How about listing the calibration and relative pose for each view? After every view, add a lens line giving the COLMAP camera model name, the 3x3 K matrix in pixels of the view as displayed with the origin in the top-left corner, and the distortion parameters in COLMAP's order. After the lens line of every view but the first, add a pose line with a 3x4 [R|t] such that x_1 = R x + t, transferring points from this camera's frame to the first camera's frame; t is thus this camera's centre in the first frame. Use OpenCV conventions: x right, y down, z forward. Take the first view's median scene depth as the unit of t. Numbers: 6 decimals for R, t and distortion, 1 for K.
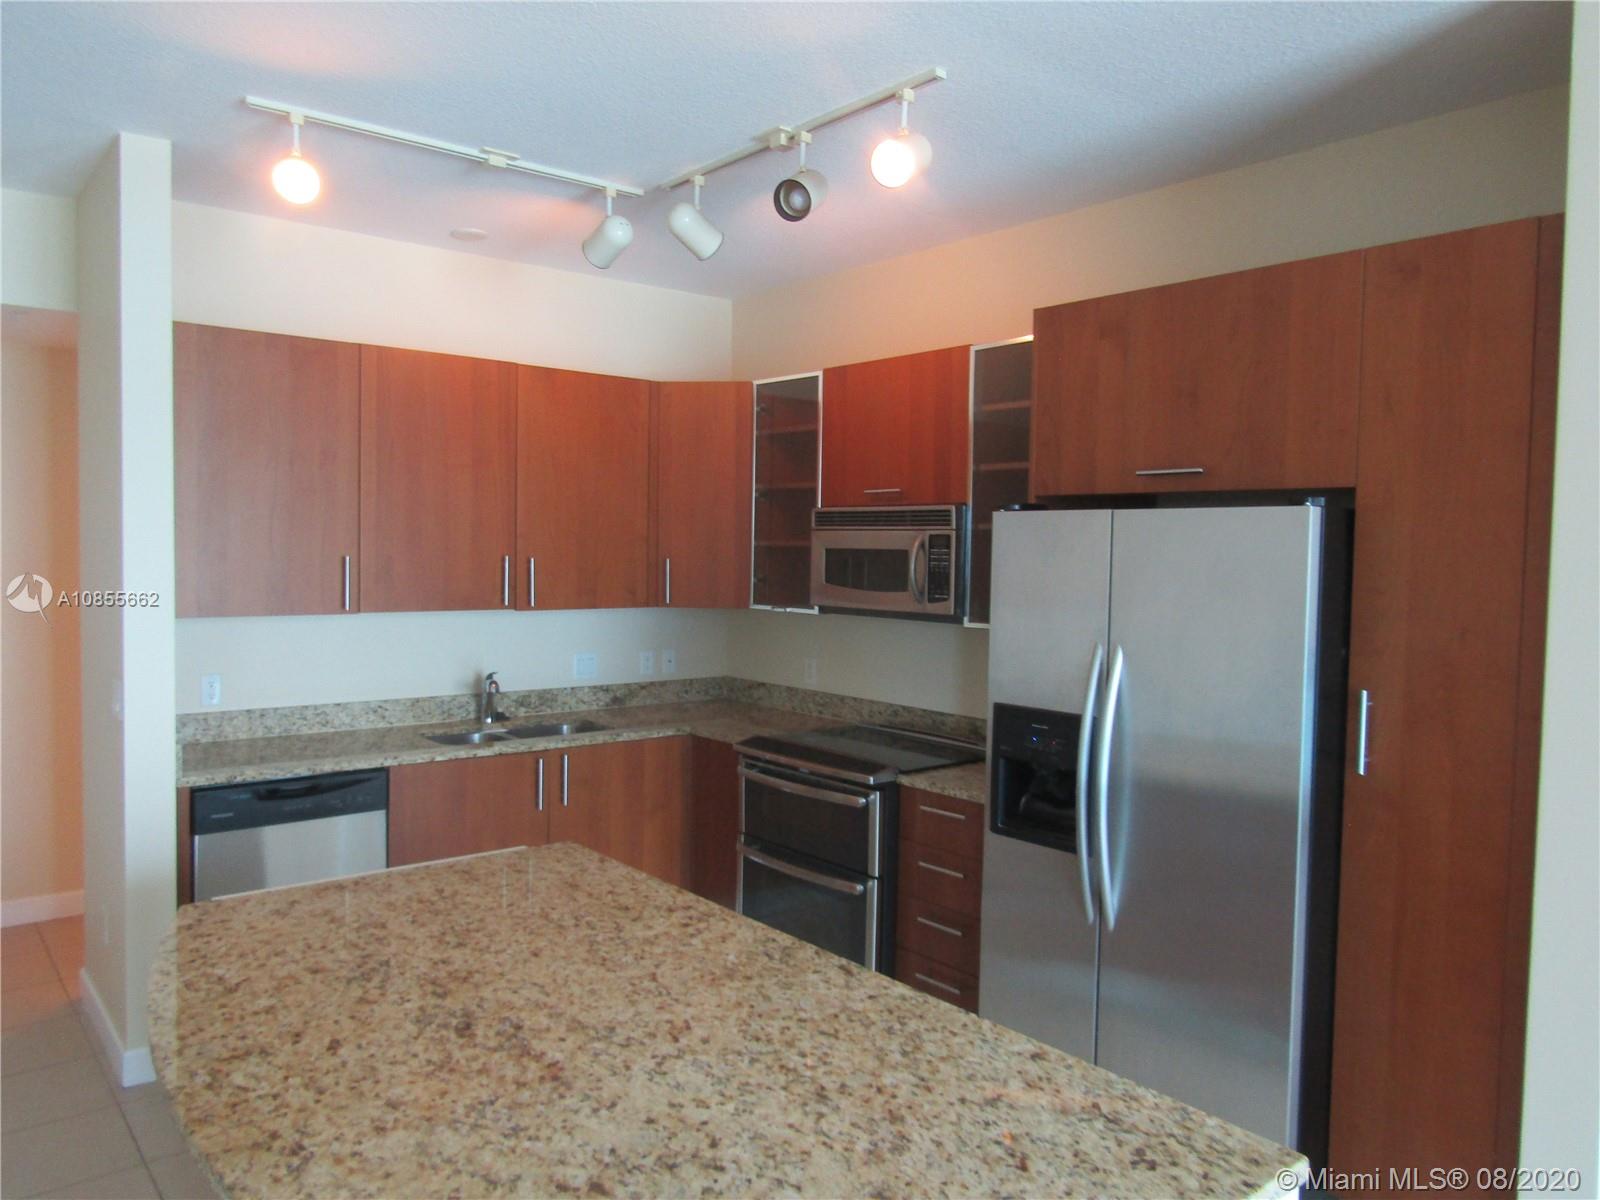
lens RADIAL K [[1140.1, 0, 794.9], [0, 1140.1, 601.5], [0, 0, 1]] dist [-0.011190, 0.004231]
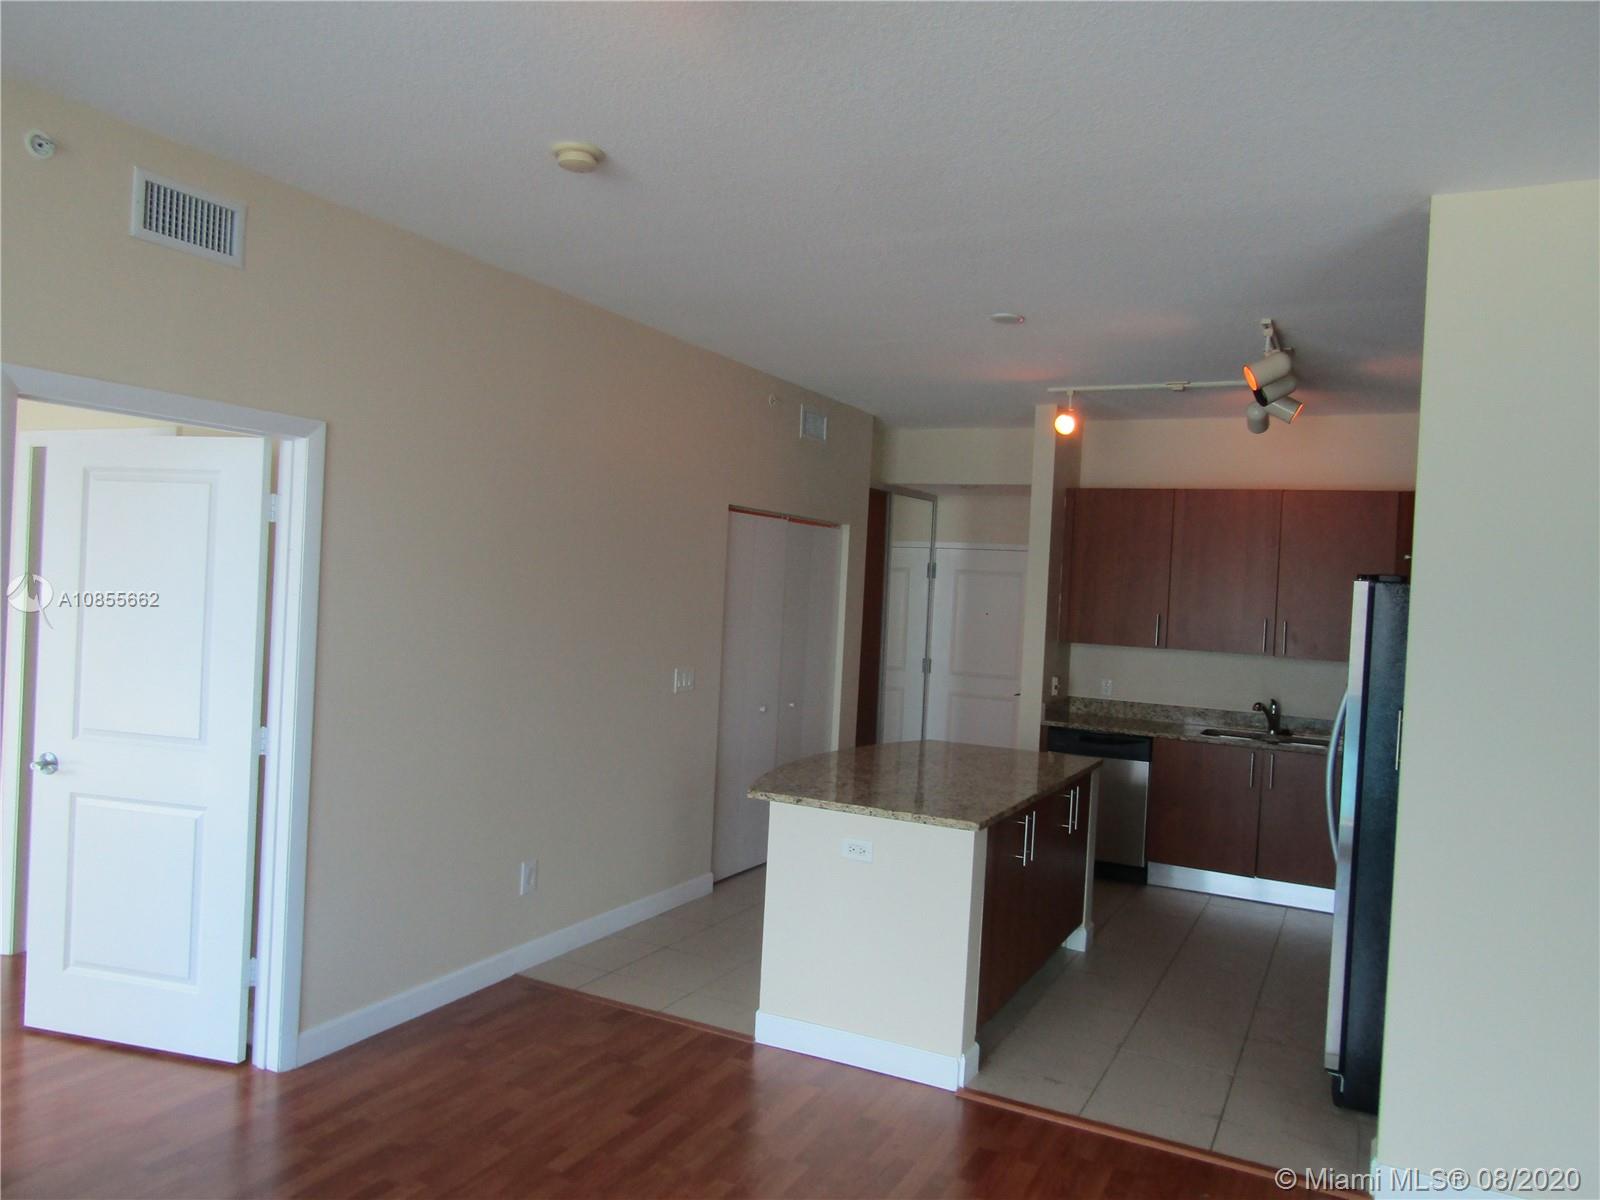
lens RADIAL K [[1142.1, 0, 800.0], [0, 1142.1, 600.0], [0, 0, 1]] dist [-0.012150, 0.011382]
pose [[0.397119, 0.014803, -0.917648, 1.037378], [-0.088861, 0.995792, -0.022391, 0.027133], [0.913455, 0.090435, 0.396763, -0.180826]]
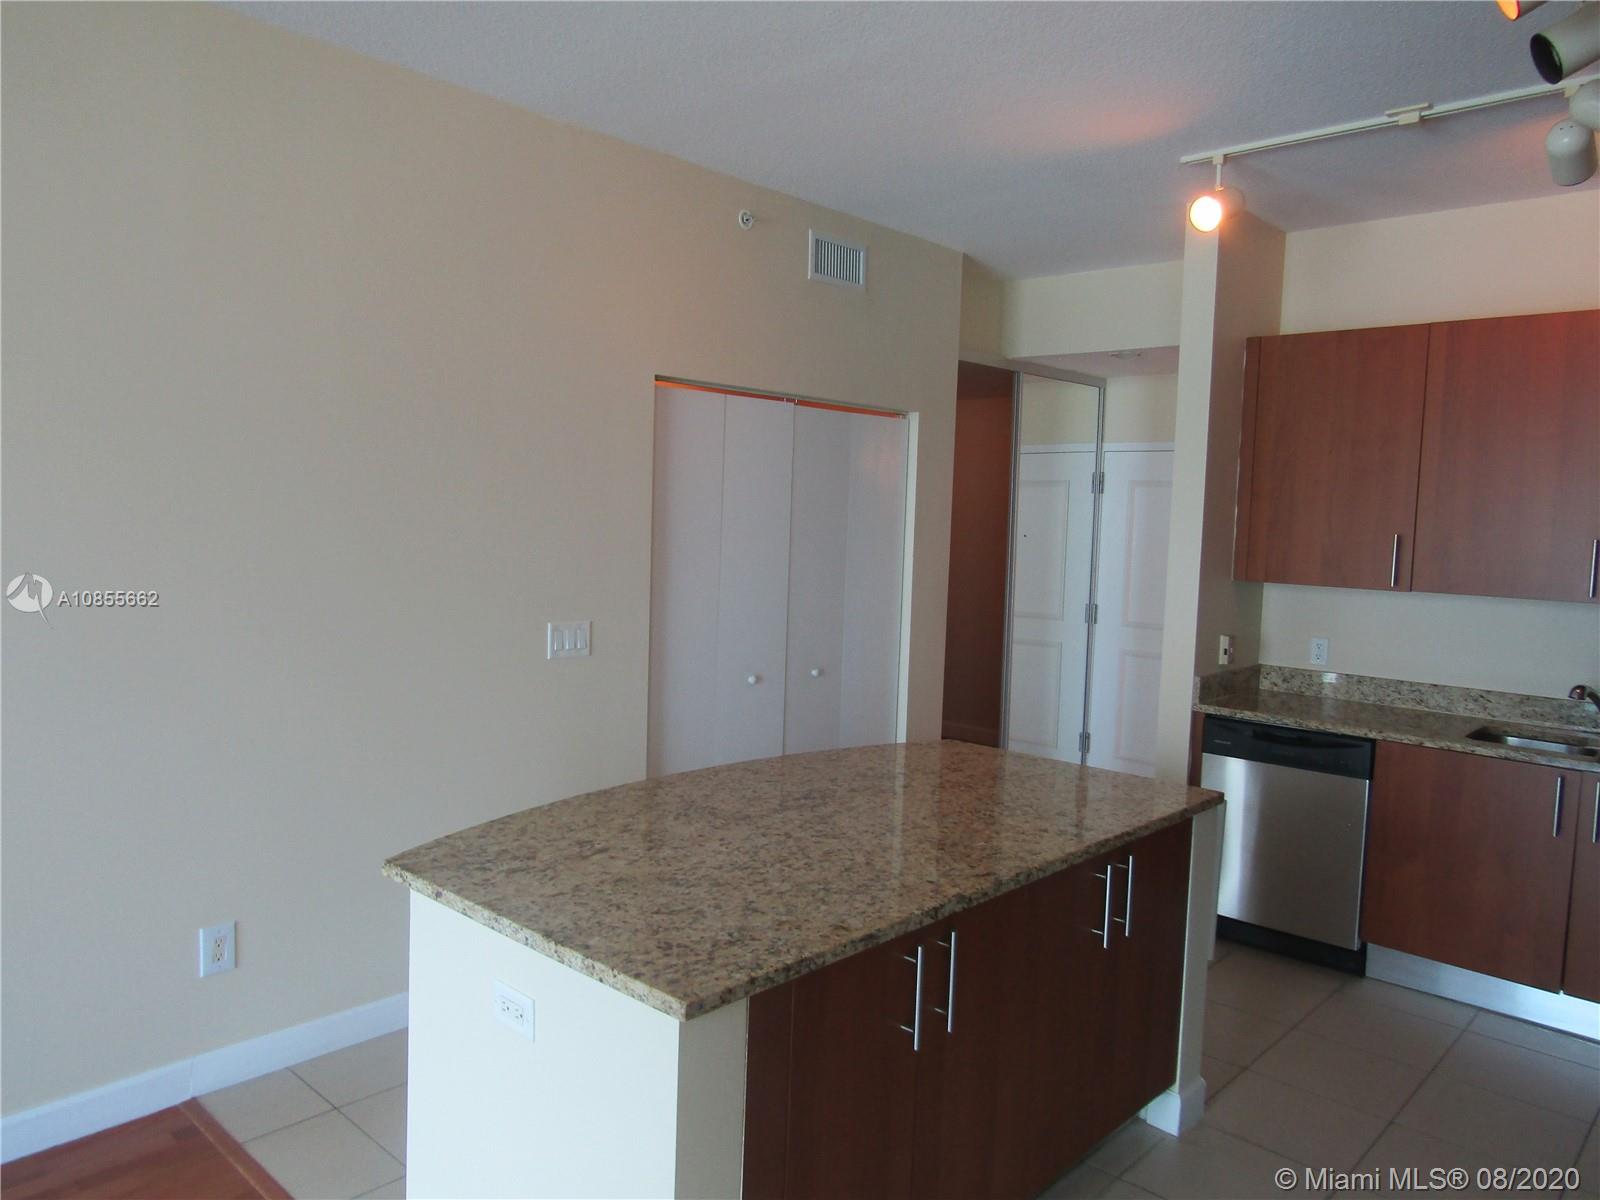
lens RADIAL K [[1140.1, 0, 794.9], [0, 1140.1, 601.5], [0, 0, 1]] dist [-0.011190, 0.004231]
pose [[0.131852, 0.064806, -0.989149, 0.599091], [-0.079088, 0.995367, 0.054671, 0.008051], [0.988109, 0.071021, 0.136366, 0.355294]]
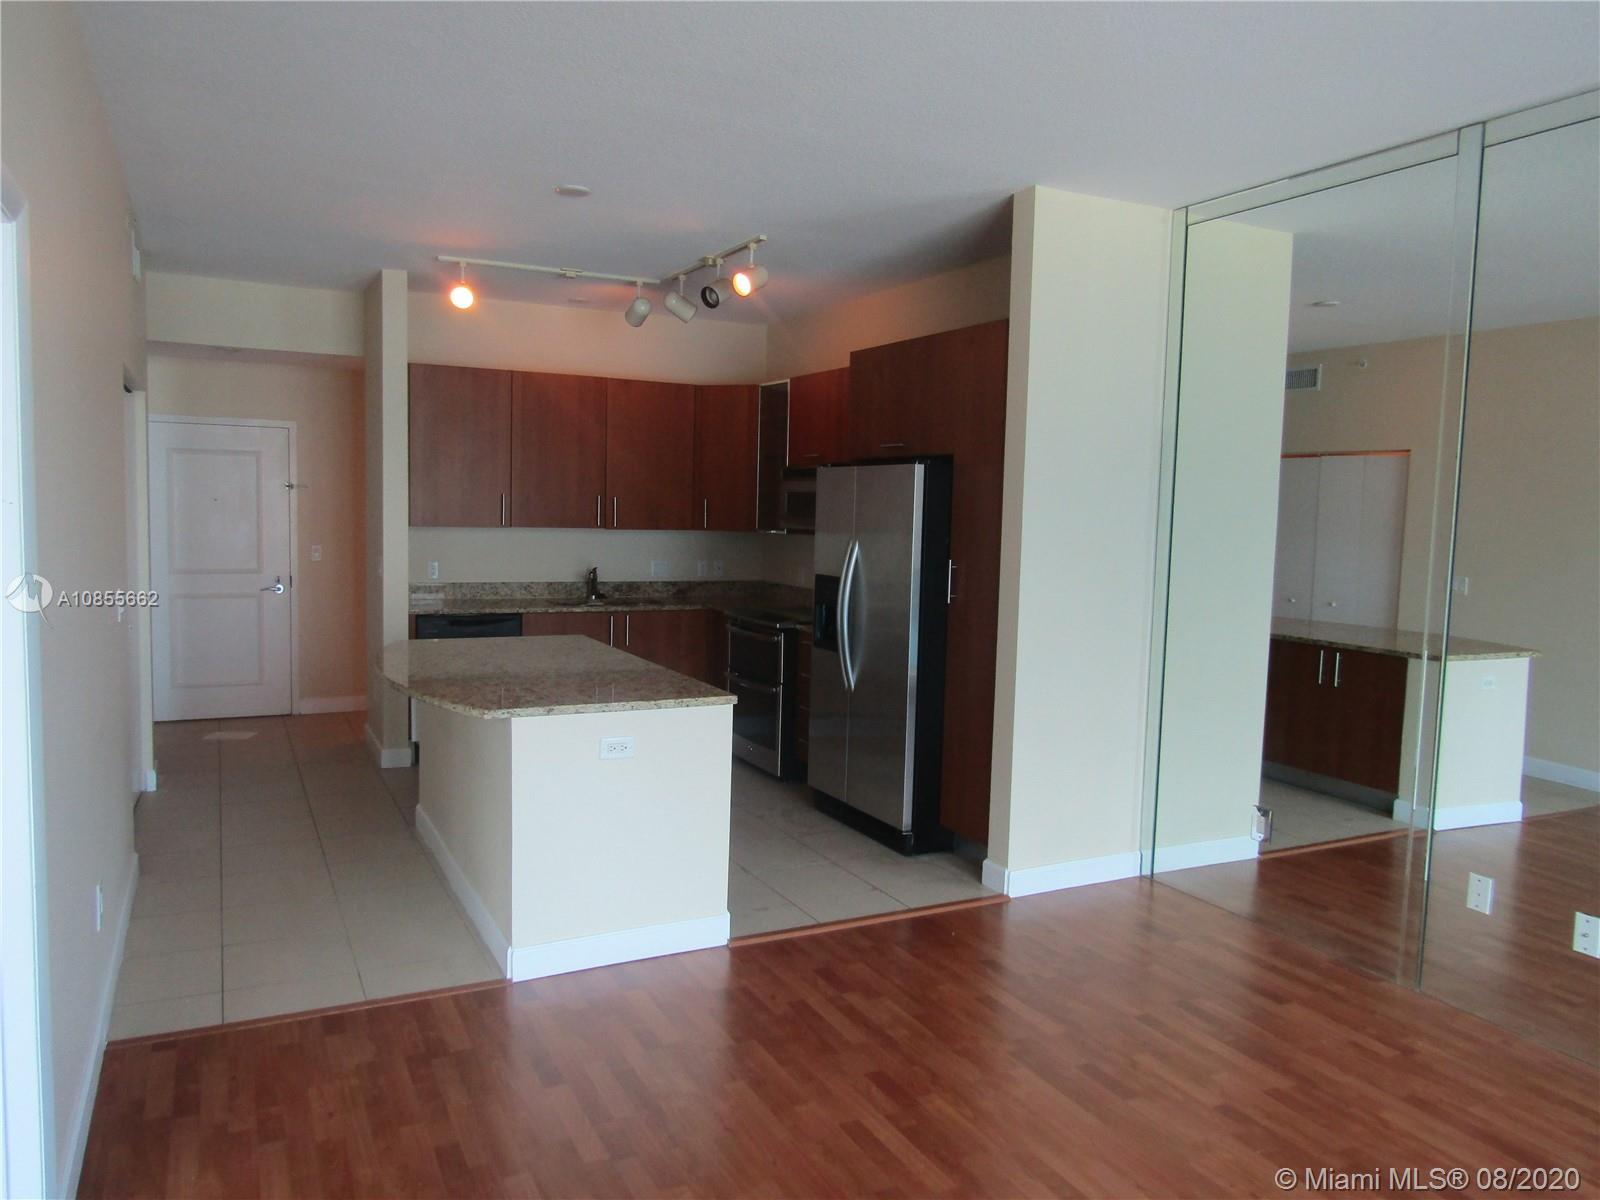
lens RADIAL K [[1142.1, 0, 800.0], [0, 1142.1, 600.0], [0, 0, 1]] dist [-0.012150, 0.011382]
pose [[0.976145, 0.025997, -0.215559, 0.463351], [-0.019181, 0.999250, 0.033652, 0.059381], [0.216272, -0.028715, 0.975911, -0.656981]]
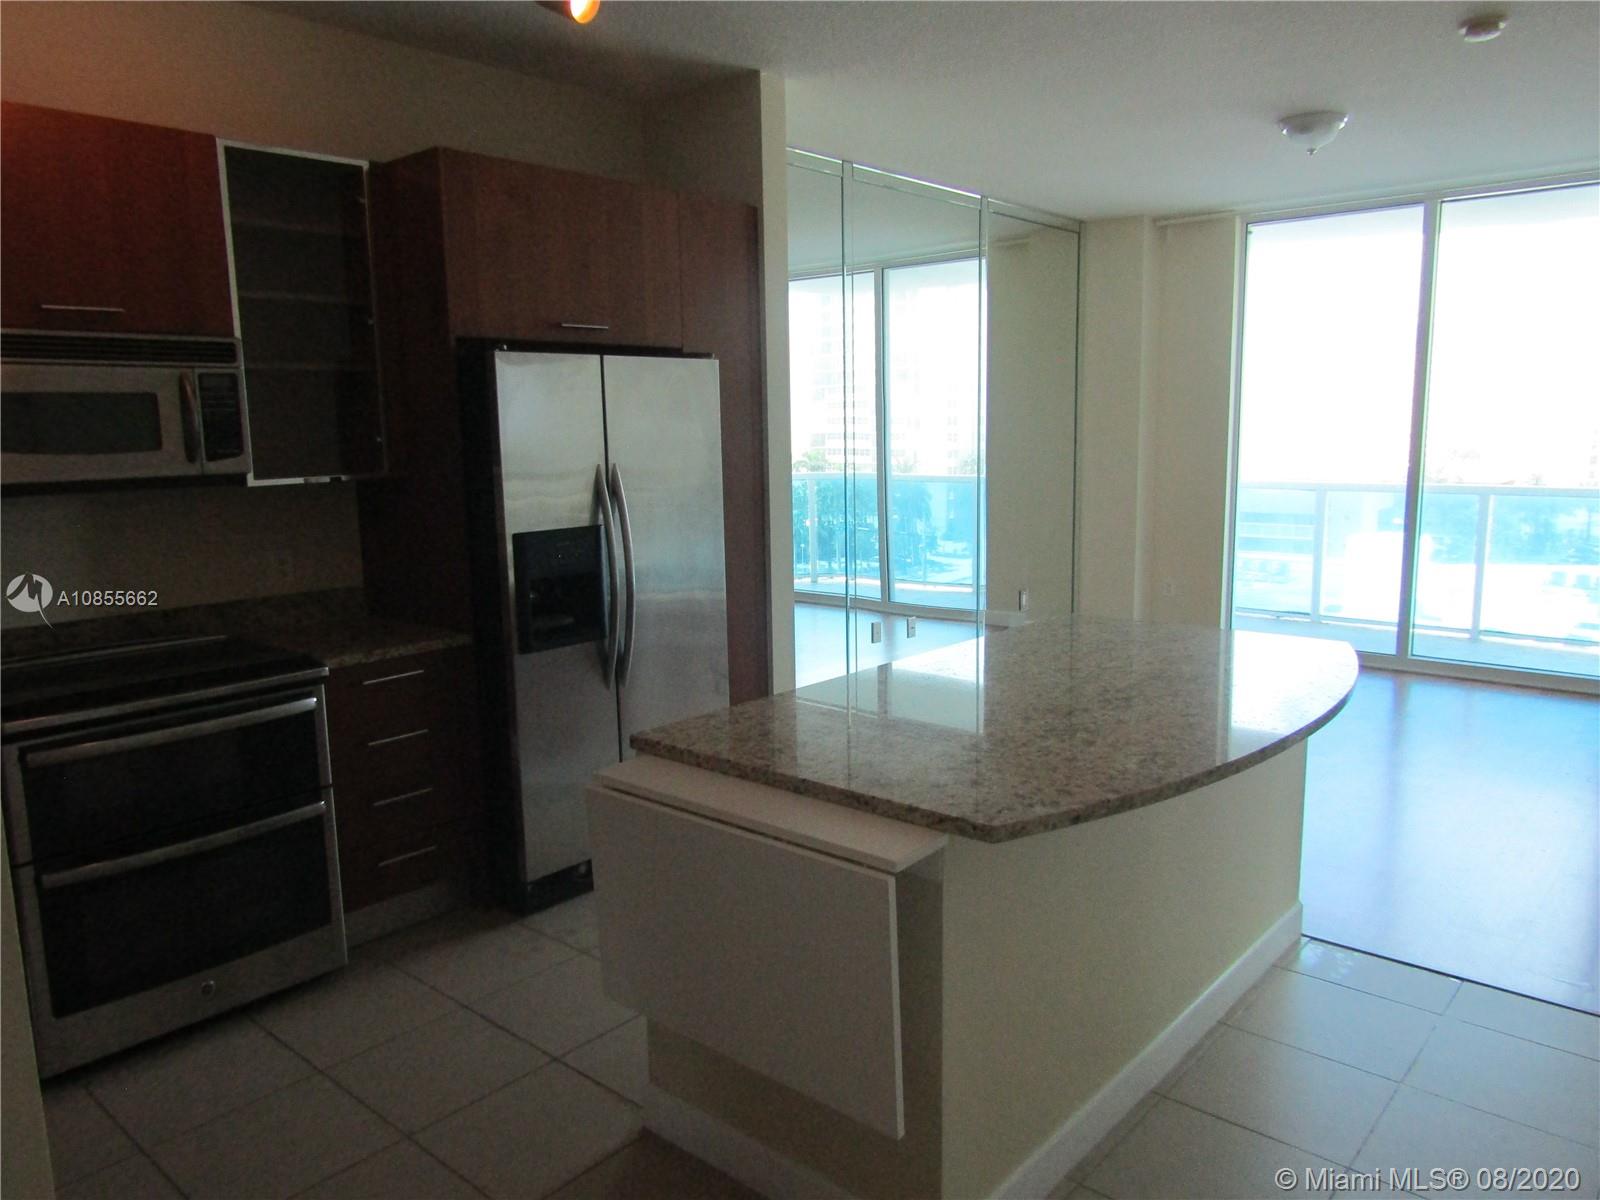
lens RADIAL K [[1142.1, 0, 800.0], [0, 1142.1, 600.0], [0, 0, 1]] dist [-0.012150, 0.011382]
pose [[-0.163734, -0.166751, 0.972309, -0.783635], [0.058095, 0.982270, 0.178242, -0.022568], [-0.984792, 0.085671, -0.151143, 0.769391]]
